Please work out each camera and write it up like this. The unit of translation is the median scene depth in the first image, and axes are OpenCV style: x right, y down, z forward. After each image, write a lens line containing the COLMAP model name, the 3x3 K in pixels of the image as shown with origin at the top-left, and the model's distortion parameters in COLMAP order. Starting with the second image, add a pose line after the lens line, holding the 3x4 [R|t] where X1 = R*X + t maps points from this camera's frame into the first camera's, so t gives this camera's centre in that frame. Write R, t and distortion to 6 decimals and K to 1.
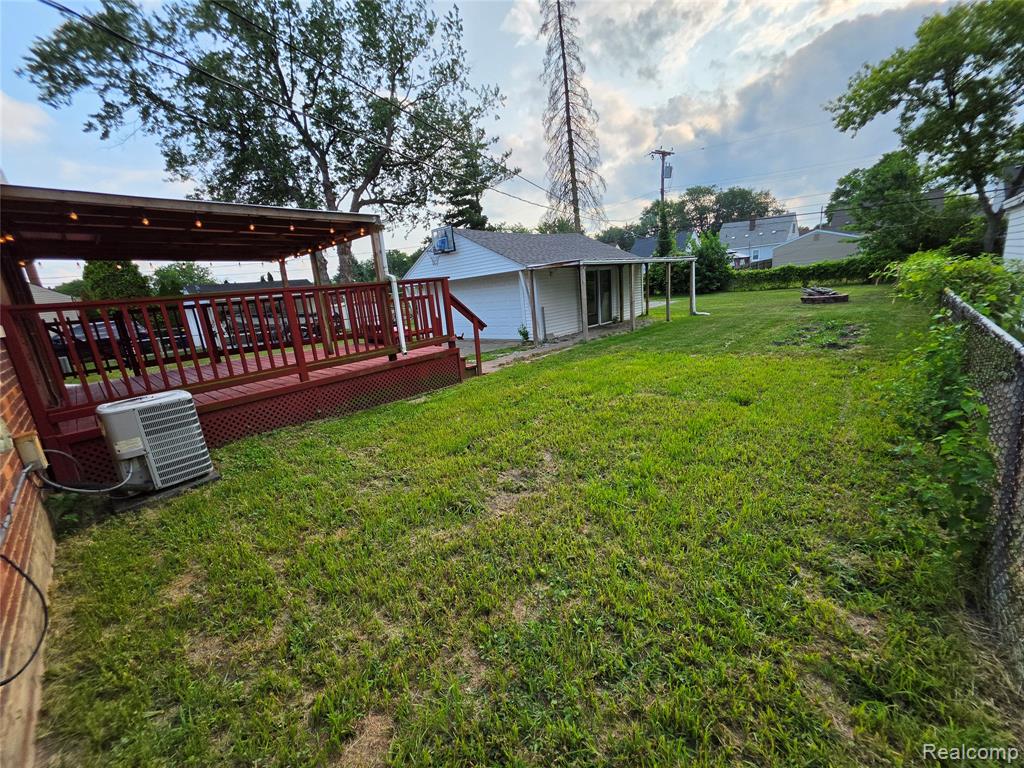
lens RADIAL K [[408.9, 0, 512.0], [0, 408.9, 384.0], [0, 0, 1]] dist [-0.000413, -0.000065]
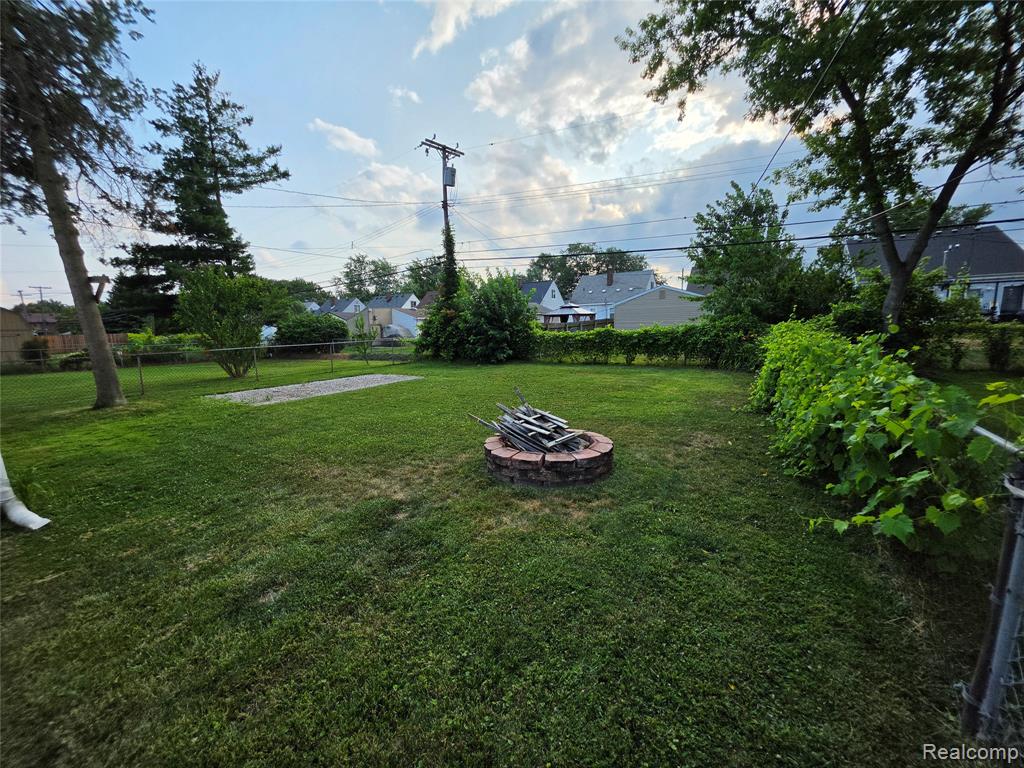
lens RADIAL K [[408.9, 0, 512.0], [0, 408.9, 384.0], [0, 0, 1]] dist [-0.000413, -0.000065]
pose [[0.976509, 0.039811, 0.211766, 0.377511], [-0.016761, 0.993840, -0.109548, -0.124763], [-0.214822, 0.103425, 0.971161, 0.399014]]
